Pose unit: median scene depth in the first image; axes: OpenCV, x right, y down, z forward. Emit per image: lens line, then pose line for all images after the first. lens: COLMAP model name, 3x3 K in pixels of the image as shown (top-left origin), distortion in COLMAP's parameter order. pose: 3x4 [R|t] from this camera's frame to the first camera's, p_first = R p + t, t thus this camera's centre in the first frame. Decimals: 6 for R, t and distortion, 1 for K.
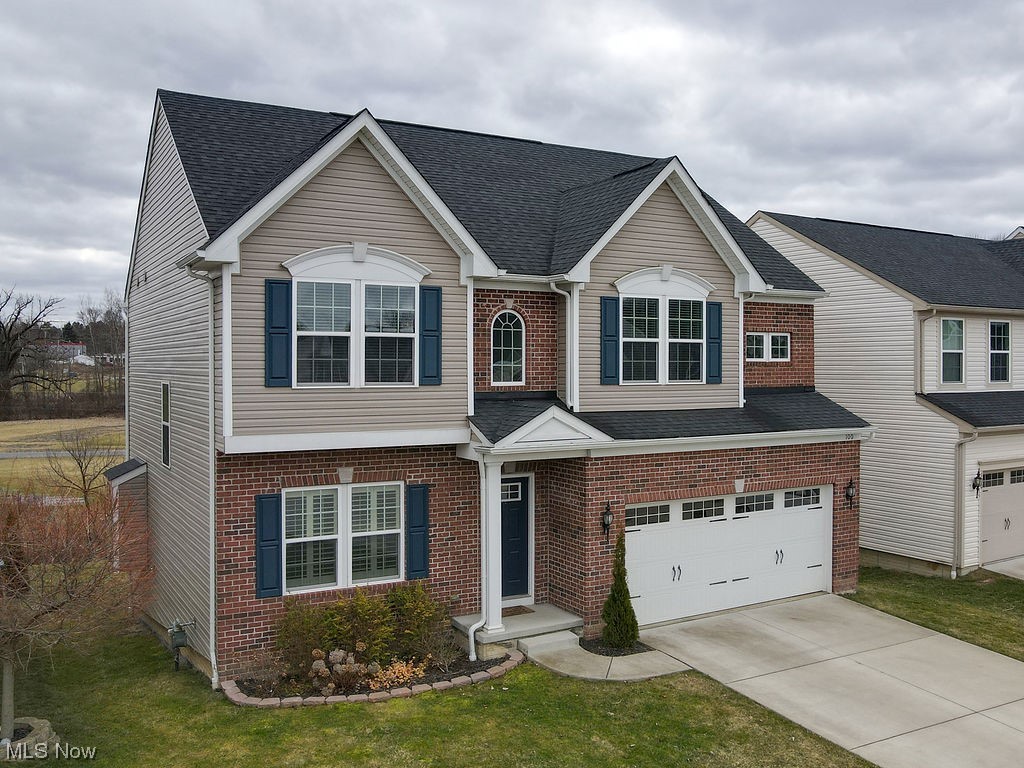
lens RADIAL K [[932.8, 0, 604.2], [0, 932.8, 399.5], [0, 0, 1]] dist [-0.068208, 0.006209]
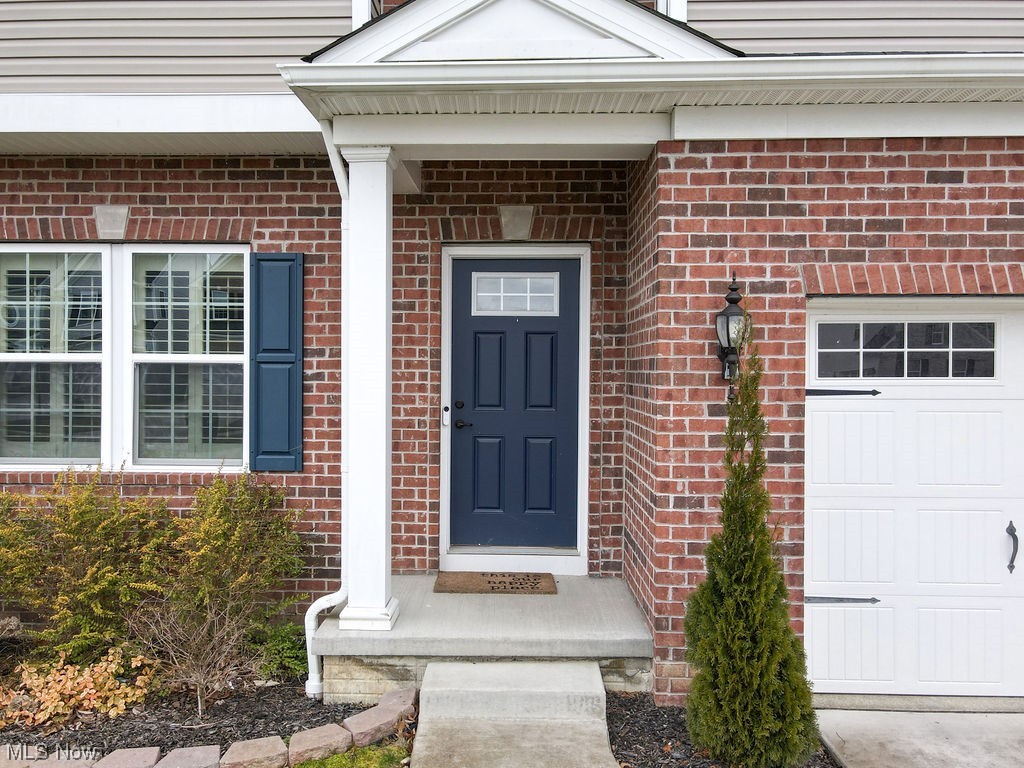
lens RADIAL K [[770.7, 0, 492.6], [0, 770.7, 387.0], [0, 0, 1]] dist [0.017236, 0.005277]
pose [[0.820479, 0.009924, -0.571590, 0.086227], [-0.023752, 0.999578, -0.016740, 0.151411], [0.571183, 0.027311, 0.820368, 0.731385]]
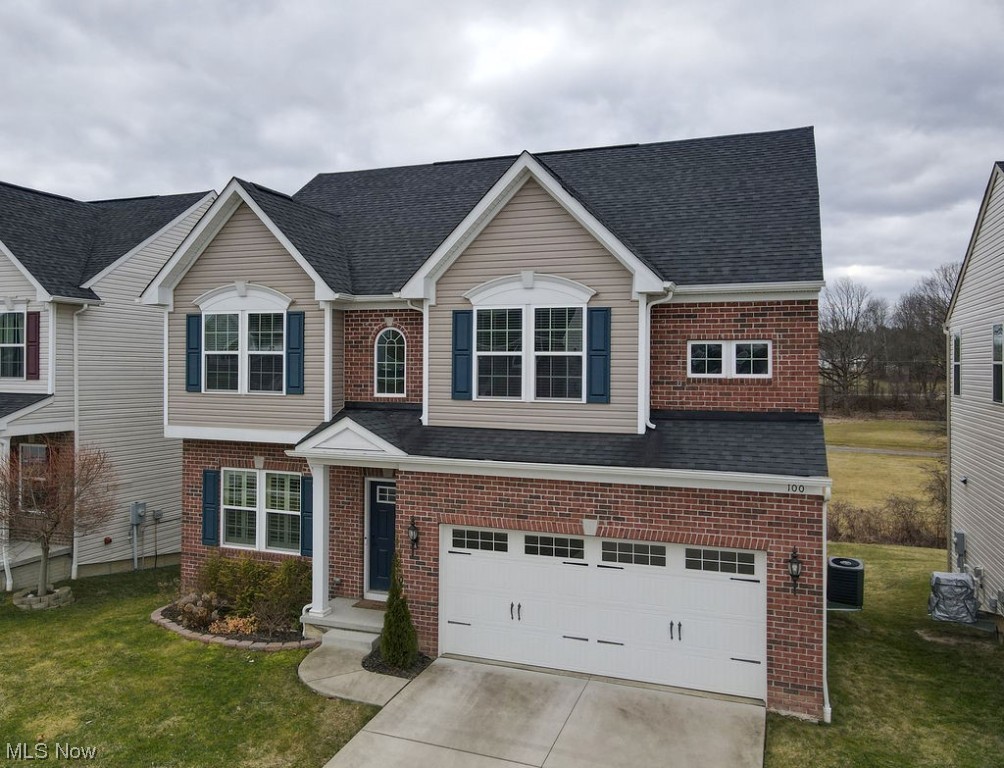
lens RADIAL K [[819.4, 0, 469.6], [0, 819.4, 383.2], [0, 0, 1]] dist [0.010724, 0.011451]
pose [[0.579697, 0.020814, -0.814566, 0.742726], [-0.037458, 0.999298, -0.001122, -0.034068], [0.813970, 0.031162, 0.580070, 0.529539]]
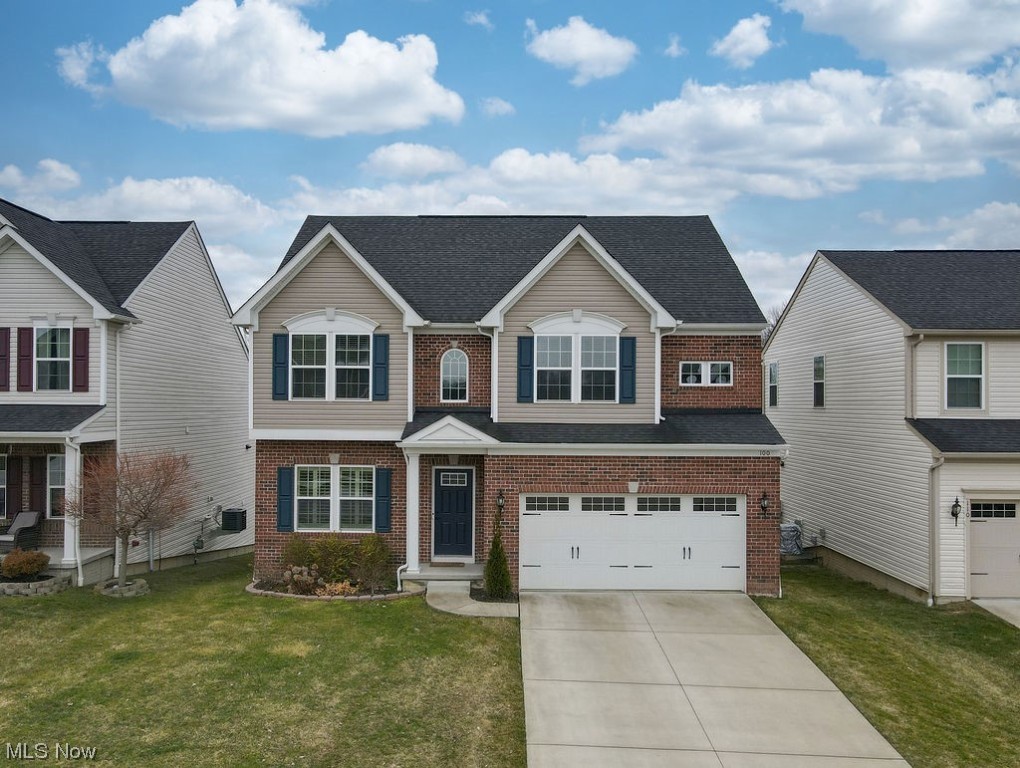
lens RADIAL K [[814.3, 0, 502.5], [0, 814.3, 426.5], [0, 0, 1]] dist [0.009817, 0.009175]
pose [[0.832659, 0.018494, -0.553477, 0.646330], [-0.026083, 0.999643, -0.005838, 0.026610], [0.553171, 0.019298, 0.832844, 0.022271]]
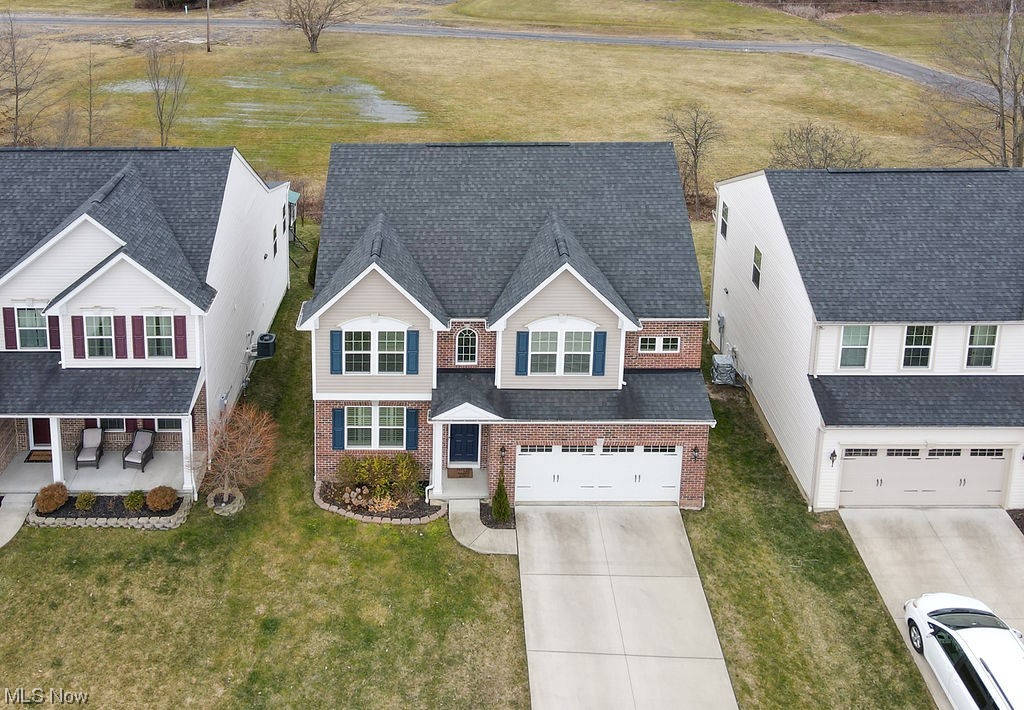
lens RADIAL K [[918.0, 0, 454.5], [0, 918.0, 103.9], [0, 0, 1]] dist [-0.005959, 0.001595]
pose [[0.836701, 0.154899, -0.525298, 0.756623], [-0.024714, 0.968870, 0.246334, -0.966470], [0.547102, -0.193126, 0.814482, -0.382410]]
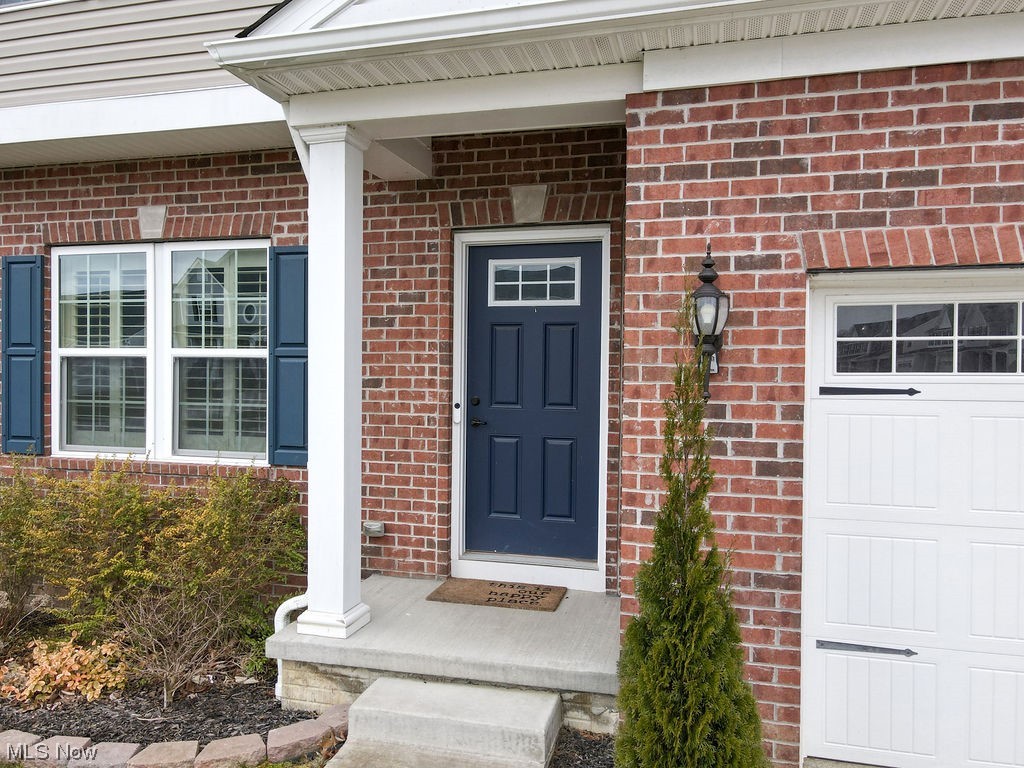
lens RADIAL K [[754.2, 0, 513.1], [0, 754.2, 391.0], [0, 0, 1]] dist [0.017759, 0.000213]
pose [[0.667201, 0.020401, -0.744599, 0.125330], [-0.035173, 0.999373, -0.004136, 0.150183], [0.744047, 0.028949, 0.667500, 0.808740]]
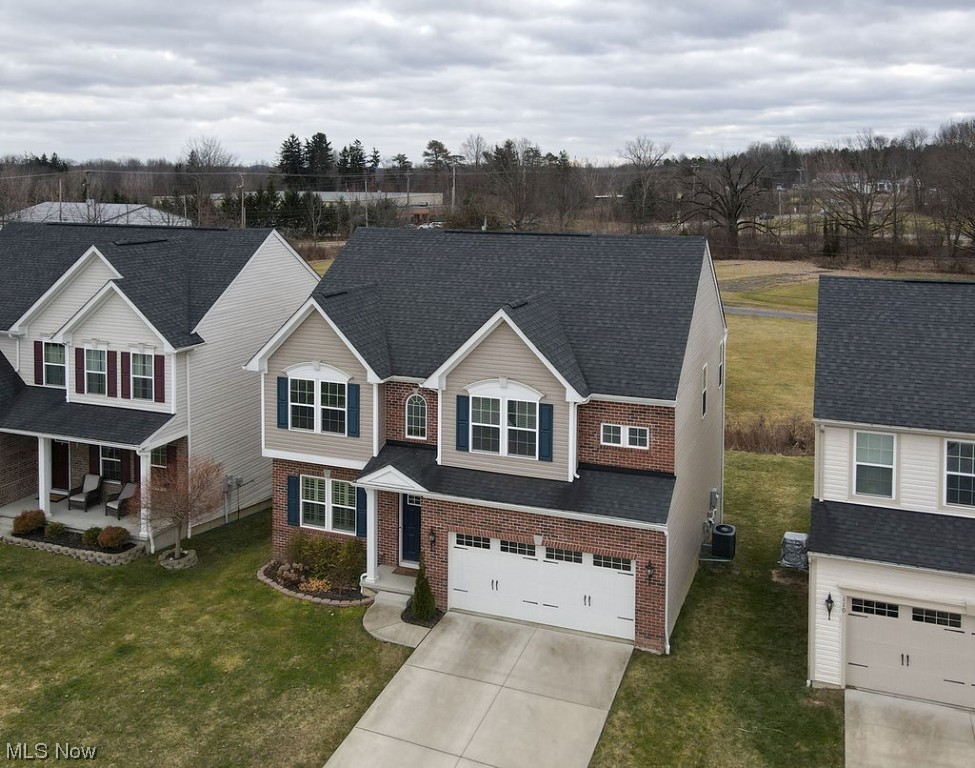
lens RADIAL K [[902.0, 0, 513.7], [0, 902.0, 263.5], [0, 0, 1]] dist [0.003804, 0.001633]
pose [[0.606431, 0.080005, -0.791101, 1.273214], [-0.042494, 0.996764, 0.068229, -0.451544], [0.793999, -0.007759, 0.607869, 0.165446]]
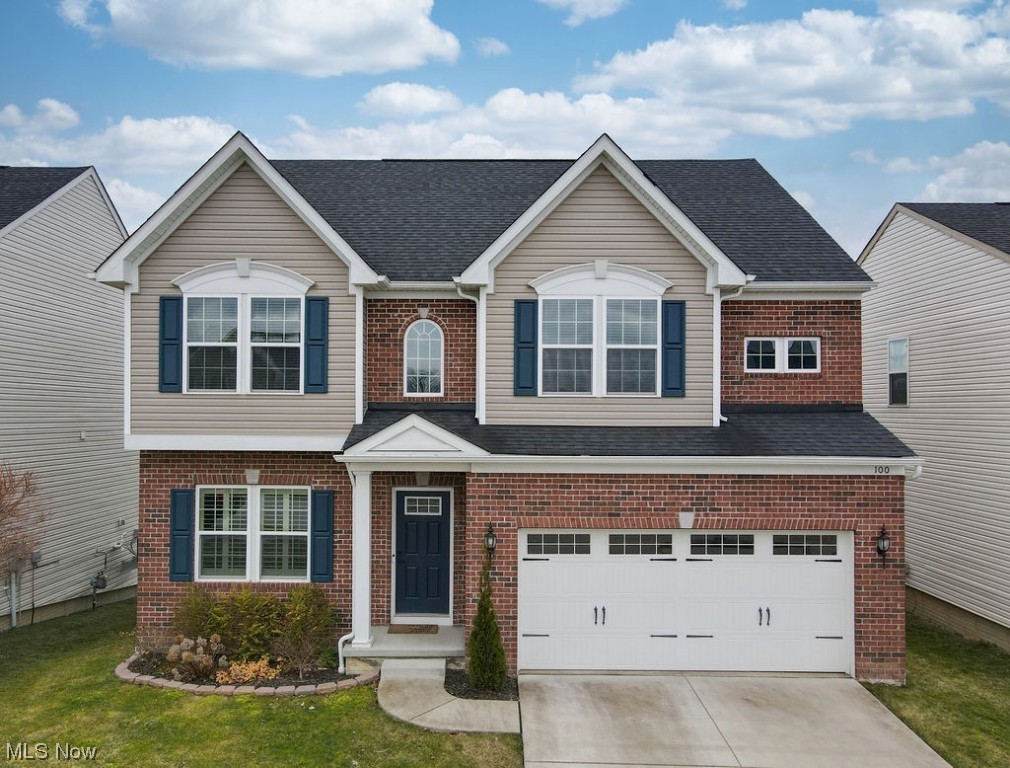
lens RADIAL K [[773.5, 0, 488.6], [0, 773.5, 414.7], [0, 0, 1]] dist [0.011747, 0.010832]
pose [[0.834193, 0.007250, -0.551424, 0.411620], [-0.024753, 0.999398, -0.024306, 0.022708], [0.550916, 0.033925, 0.833871, 0.364188]]
